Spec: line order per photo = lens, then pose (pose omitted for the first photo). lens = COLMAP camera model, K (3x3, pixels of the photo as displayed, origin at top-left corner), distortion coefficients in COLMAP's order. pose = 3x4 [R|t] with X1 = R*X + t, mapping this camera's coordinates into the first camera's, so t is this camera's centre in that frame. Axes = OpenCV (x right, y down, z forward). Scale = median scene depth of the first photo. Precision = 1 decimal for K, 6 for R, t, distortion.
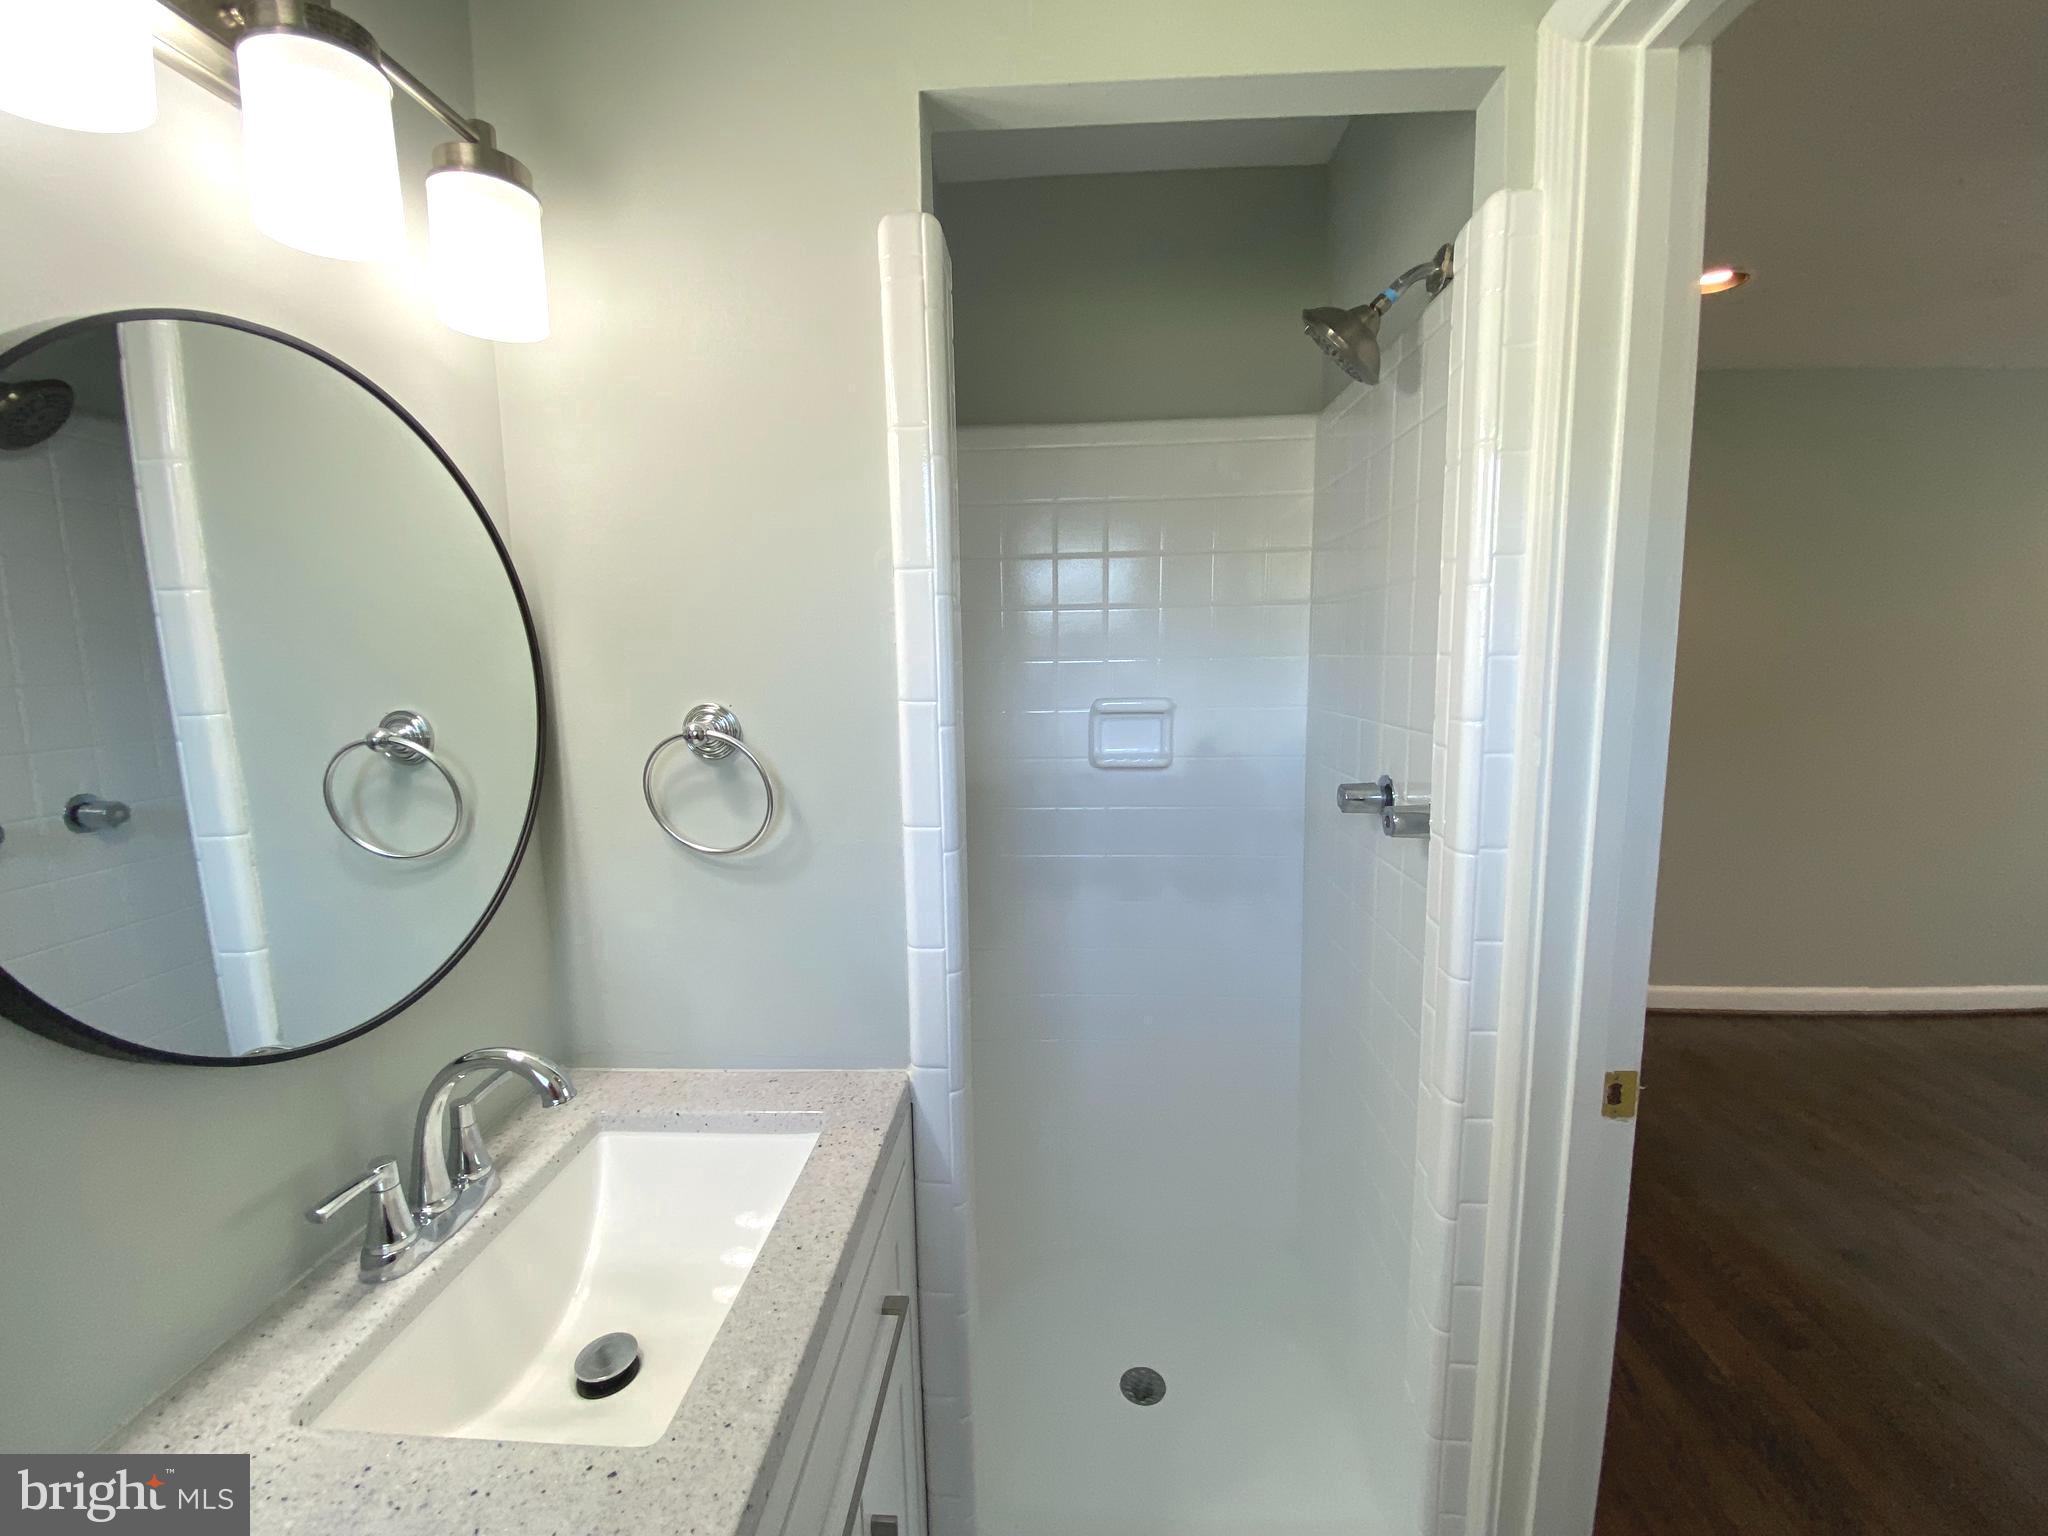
lens RADIAL K [[829.2, 0, 1024.0], [0, 829.2, 768.0], [0, 0, 1]] dist [0.019935, -0.018487]
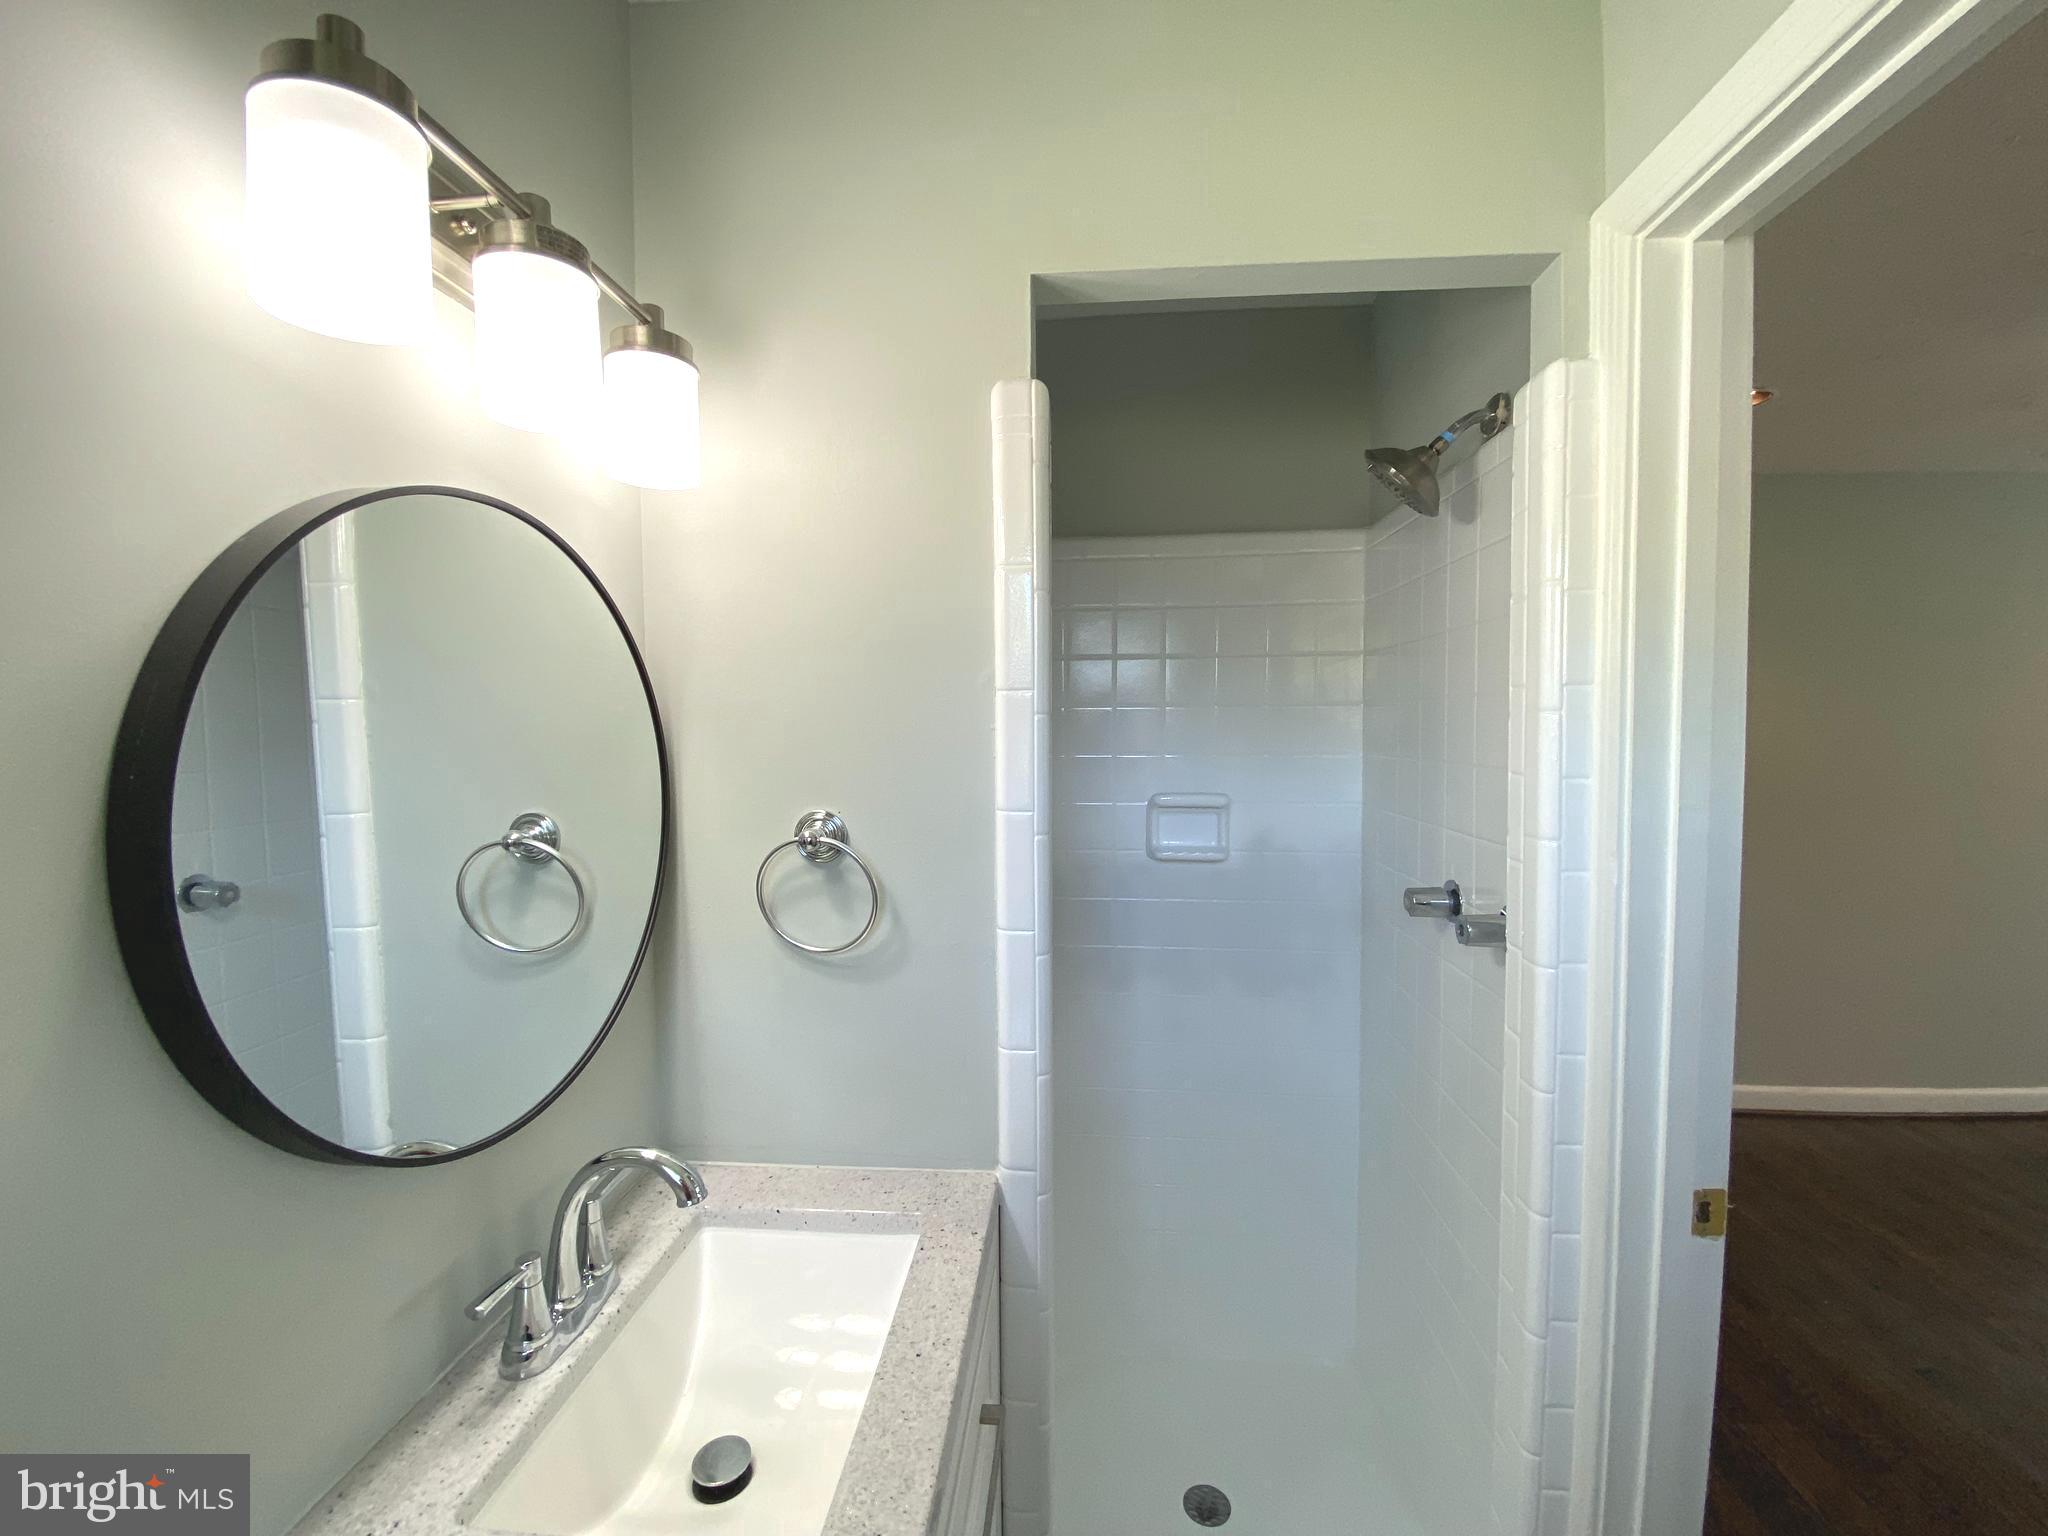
lens RADIAL K [[829.2, 0, 1024.0], [0, 829.2, 768.0], [0, 0, 1]] dist [0.019935, -0.018487]
pose [[0.999640, 0.011487, -0.024266, -0.093363], [-0.013455, 0.996495, -0.082559, -0.049681], [0.023232, 0.082856, 0.996291, -0.065229]]
